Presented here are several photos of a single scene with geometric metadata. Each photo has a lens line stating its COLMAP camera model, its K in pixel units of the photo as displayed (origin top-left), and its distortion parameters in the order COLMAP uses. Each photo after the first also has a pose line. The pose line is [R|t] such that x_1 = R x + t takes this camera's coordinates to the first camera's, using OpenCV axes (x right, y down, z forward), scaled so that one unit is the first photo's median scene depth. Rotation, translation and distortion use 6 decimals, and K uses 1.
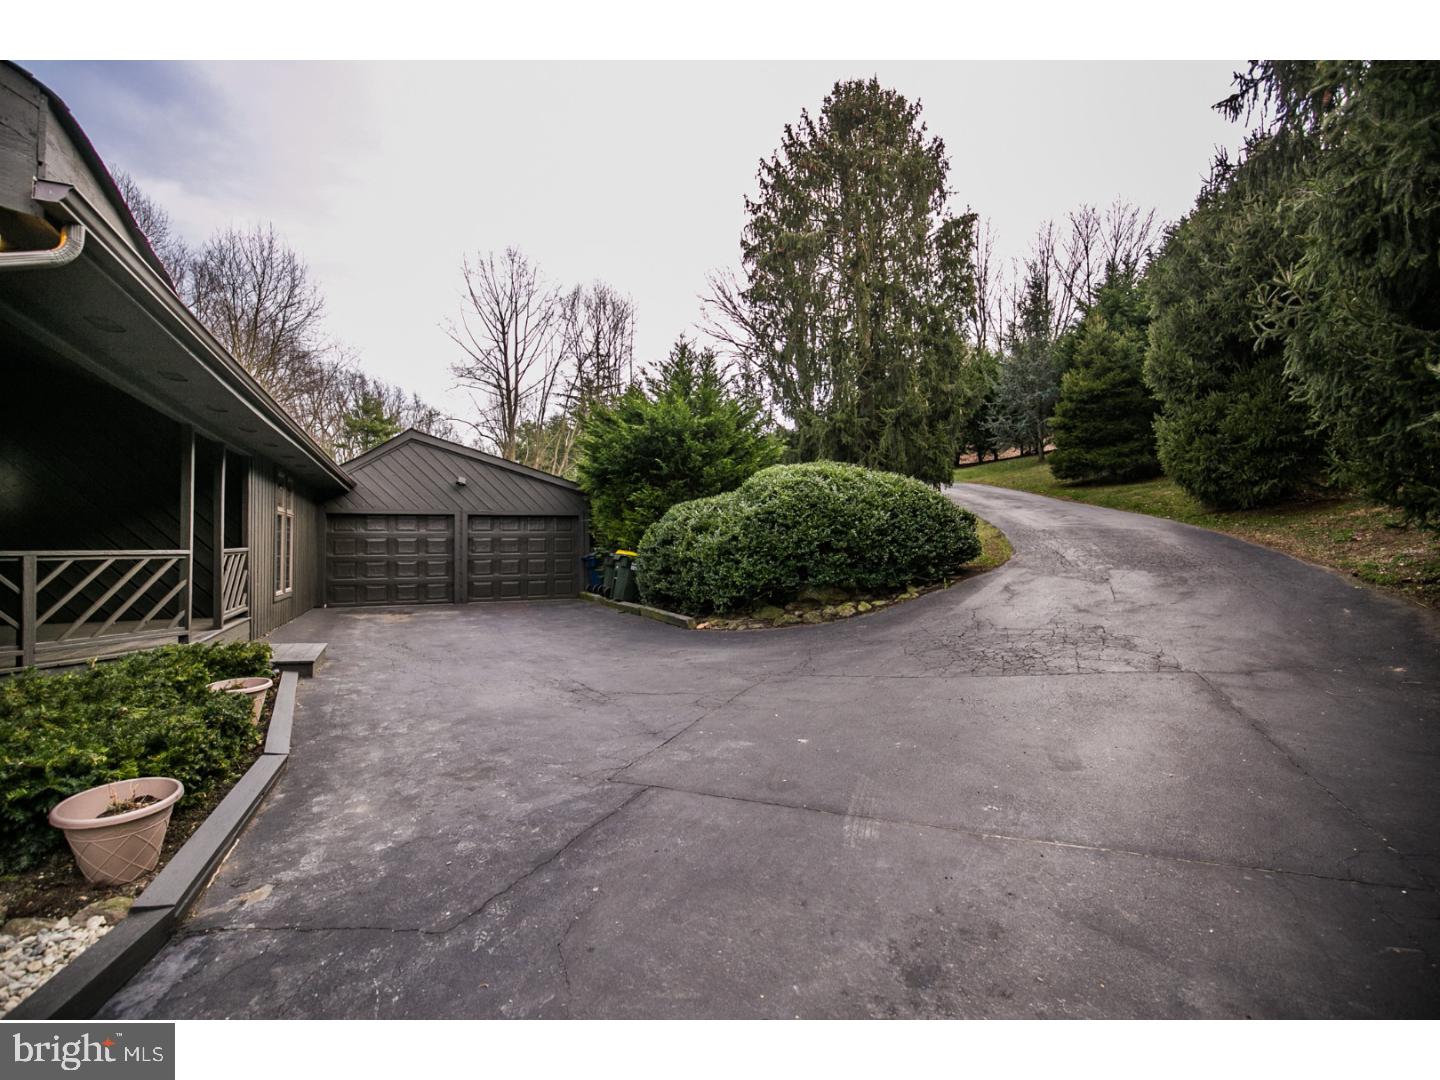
lens RADIAL K [[654.6, 0, 721.3], [0, 654.6, 538.7], [0, 0, 1]] dist [0.000102, -0.000359]
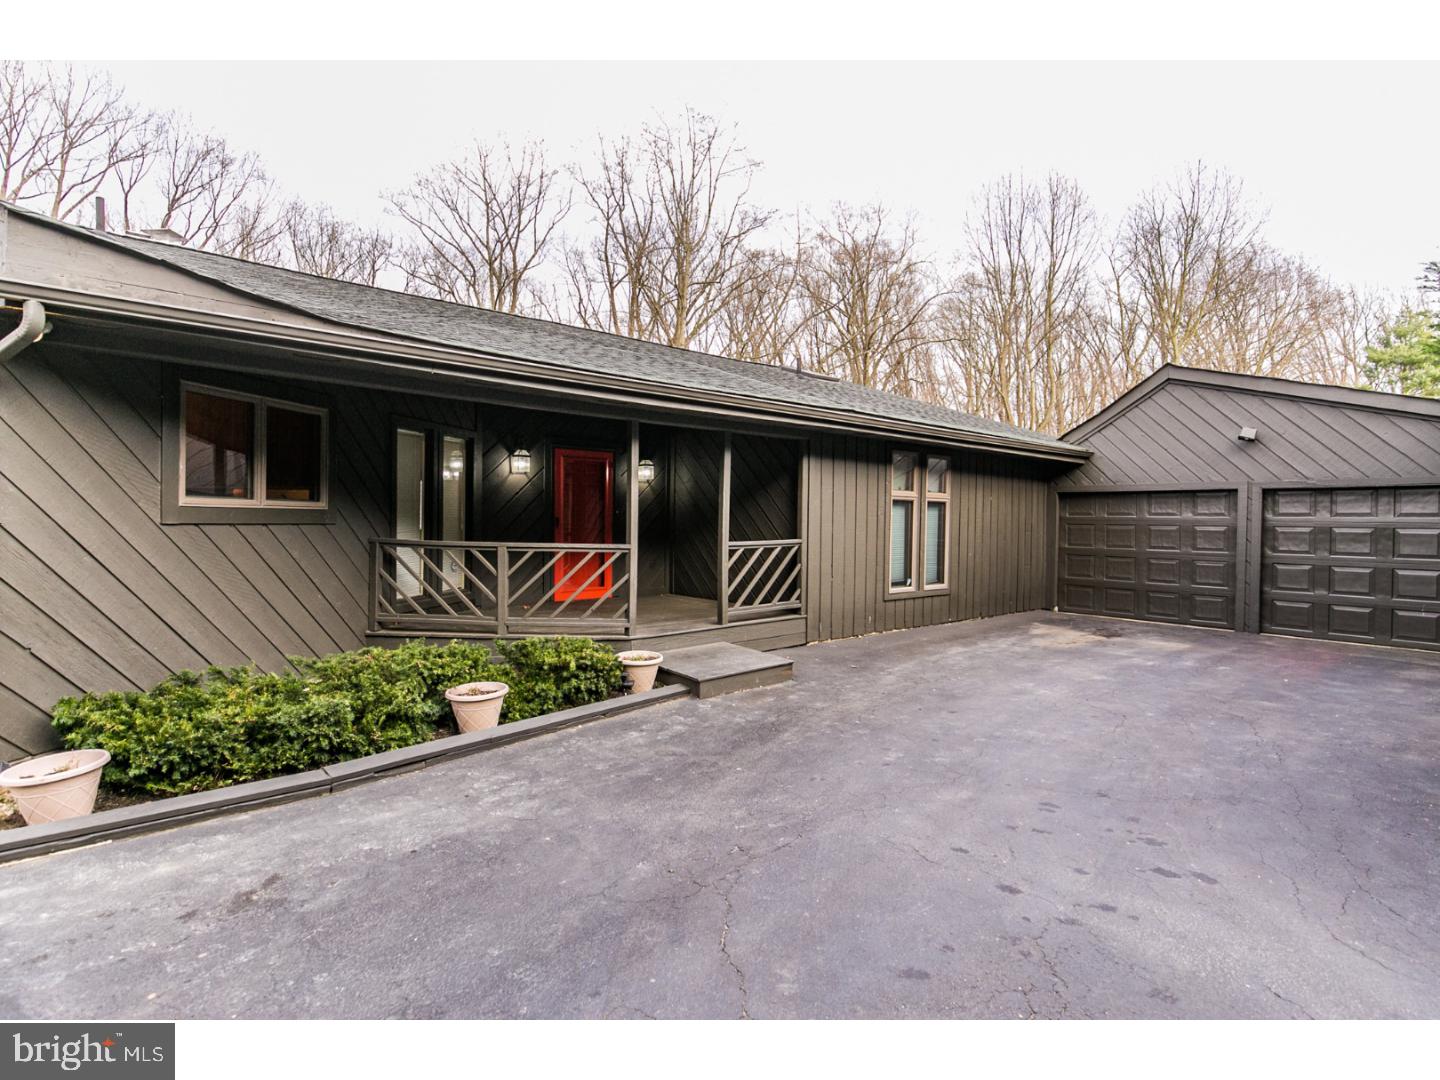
lens RADIAL K [[747.5, 0, 719.3], [0, 747.5, 531.6], [0, 0, 1]] dist [0.003320, 0.000390]
pose [[0.291110, 0.028269, -0.956272, 0.134091], [-0.004820, 0.999594, 0.028083, -0.014122], [0.956677, -0.003566, 0.291128, 0.321387]]
